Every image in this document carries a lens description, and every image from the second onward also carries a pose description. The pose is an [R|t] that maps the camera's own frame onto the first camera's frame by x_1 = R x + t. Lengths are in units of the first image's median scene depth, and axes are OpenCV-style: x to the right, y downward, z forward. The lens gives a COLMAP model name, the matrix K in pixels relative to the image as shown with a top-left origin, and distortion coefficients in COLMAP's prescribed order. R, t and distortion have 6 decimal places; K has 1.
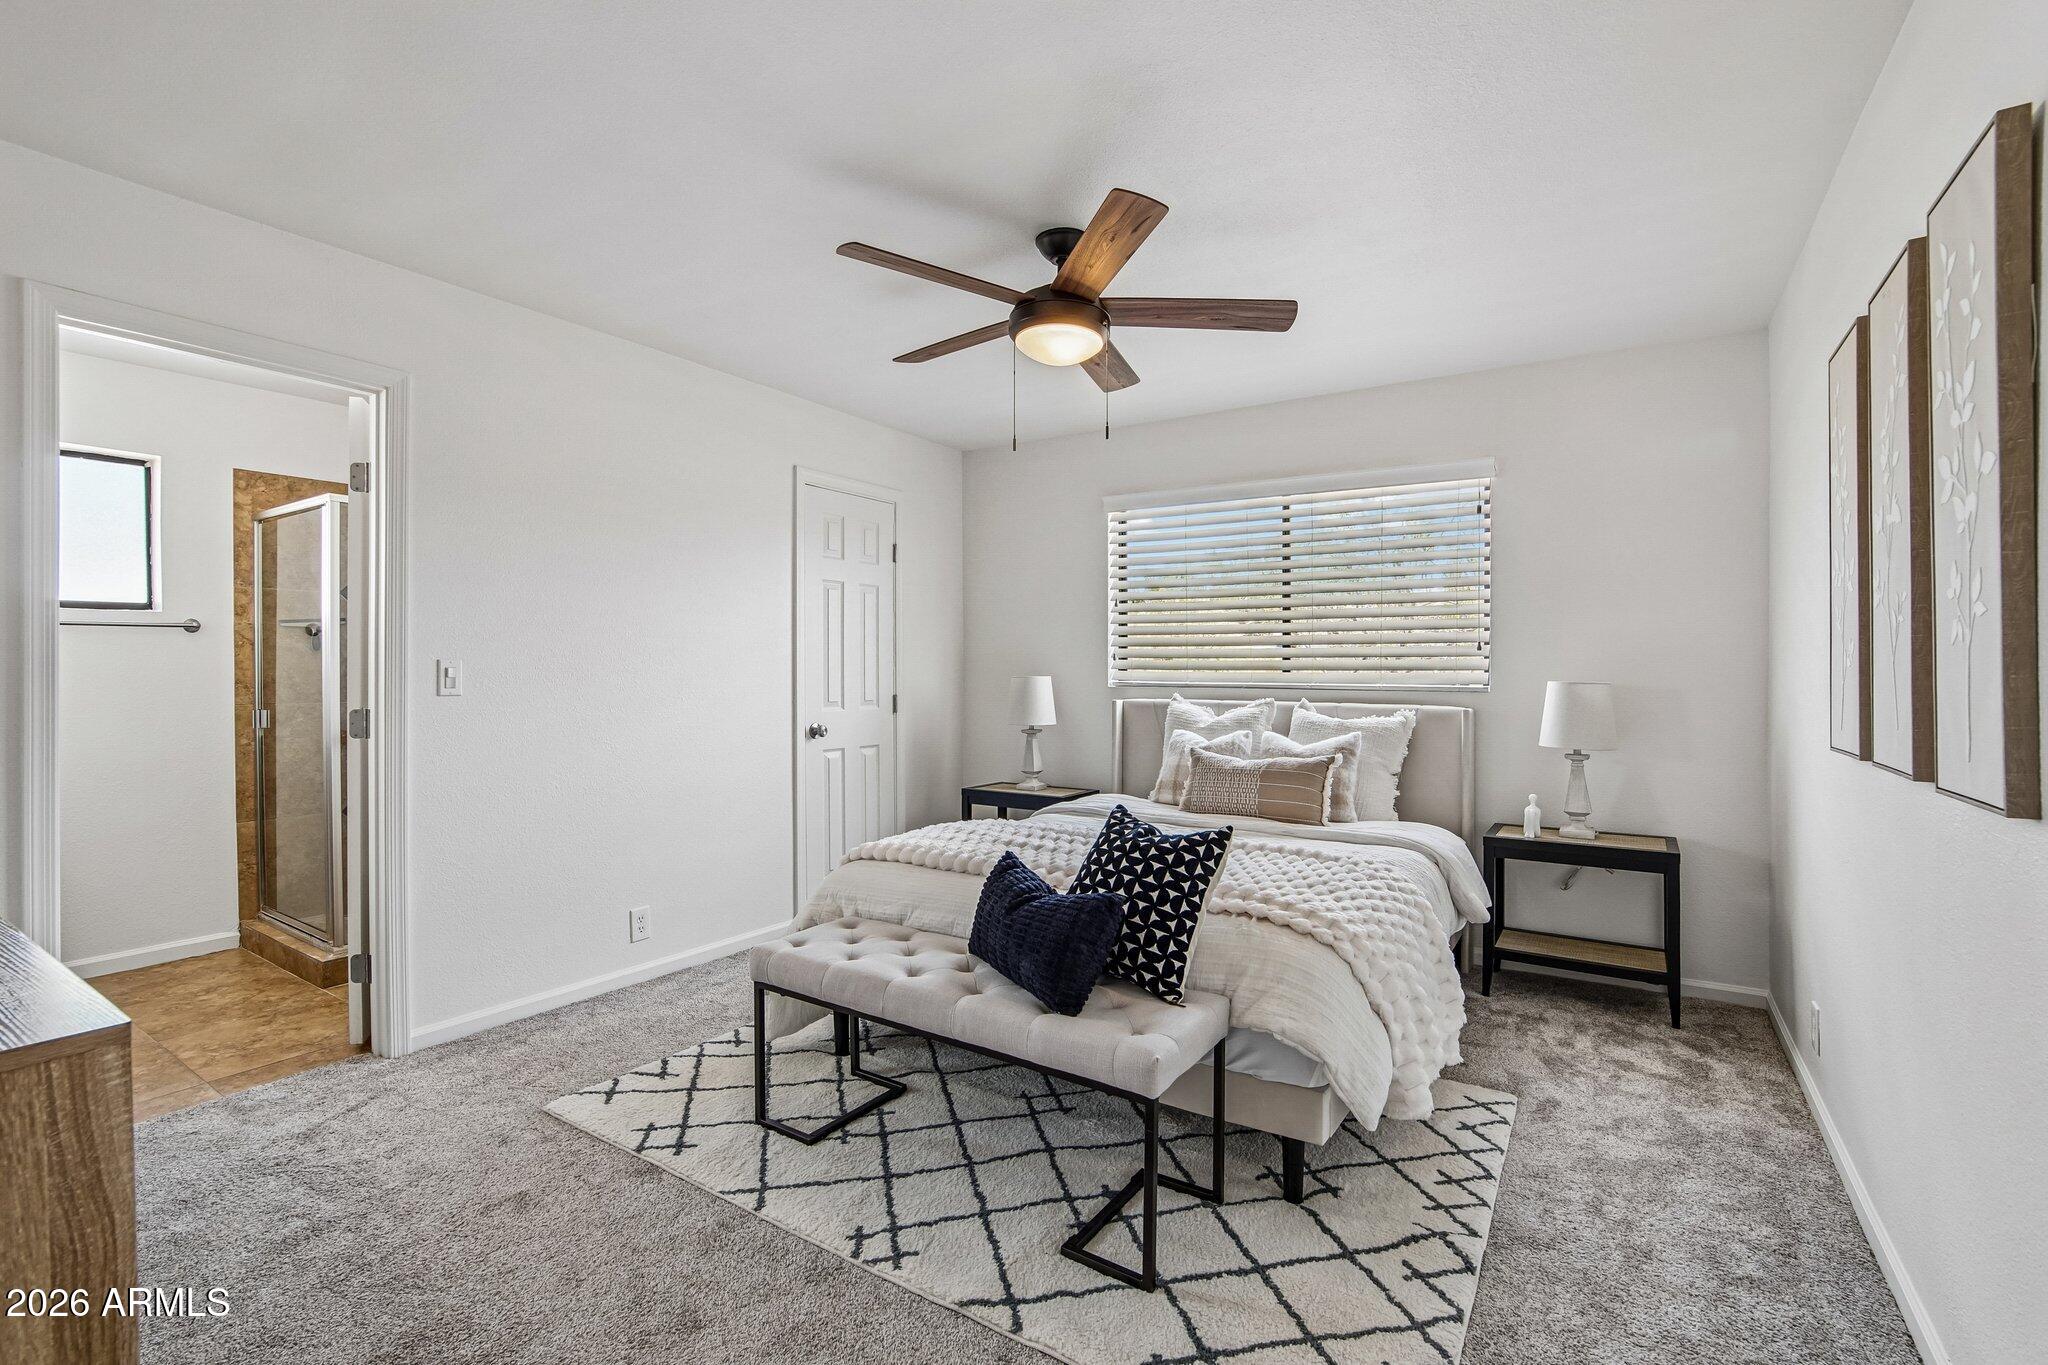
lens RADIAL K [[914.4, 0, 1018.9], [0, 914.4, 671.1], [0, 0, 1]] dist [-0.022729, -0.000349]
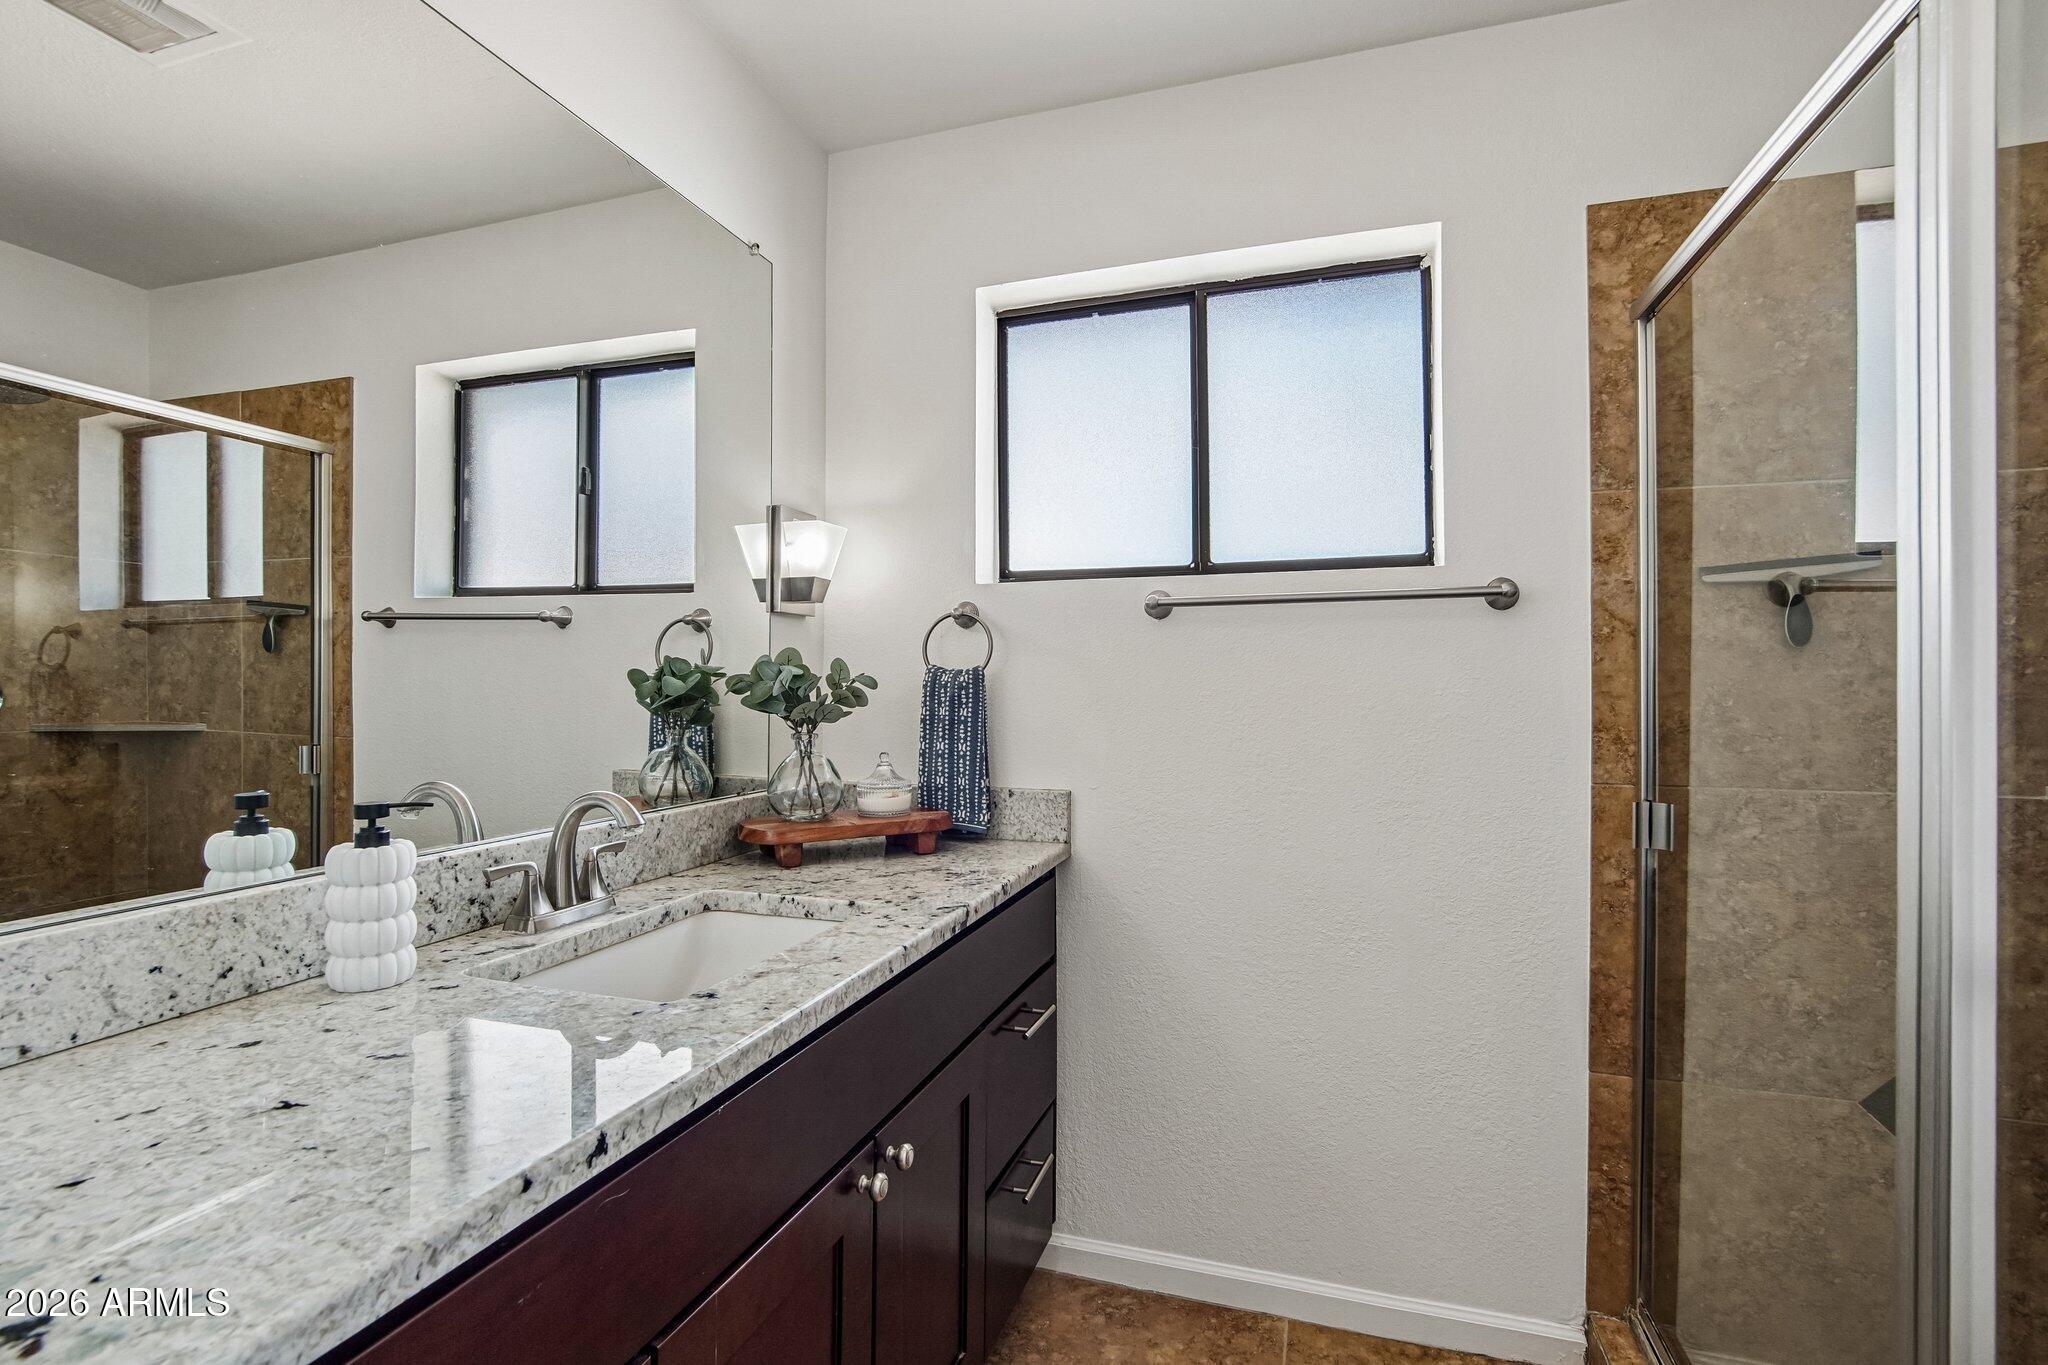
lens RADIAL K [[914.4, 0, 1020.3], [0, 914.4, 683.2], [0, 0, 1]] dist [-0.022729, -0.000349]
pose [[0.268761, 0.002029, -0.963205, -0.543362], [-0.008126, 0.999967, -0.000161, -0.005585], [0.963173, 0.007870, 0.268768, 0.635166]]
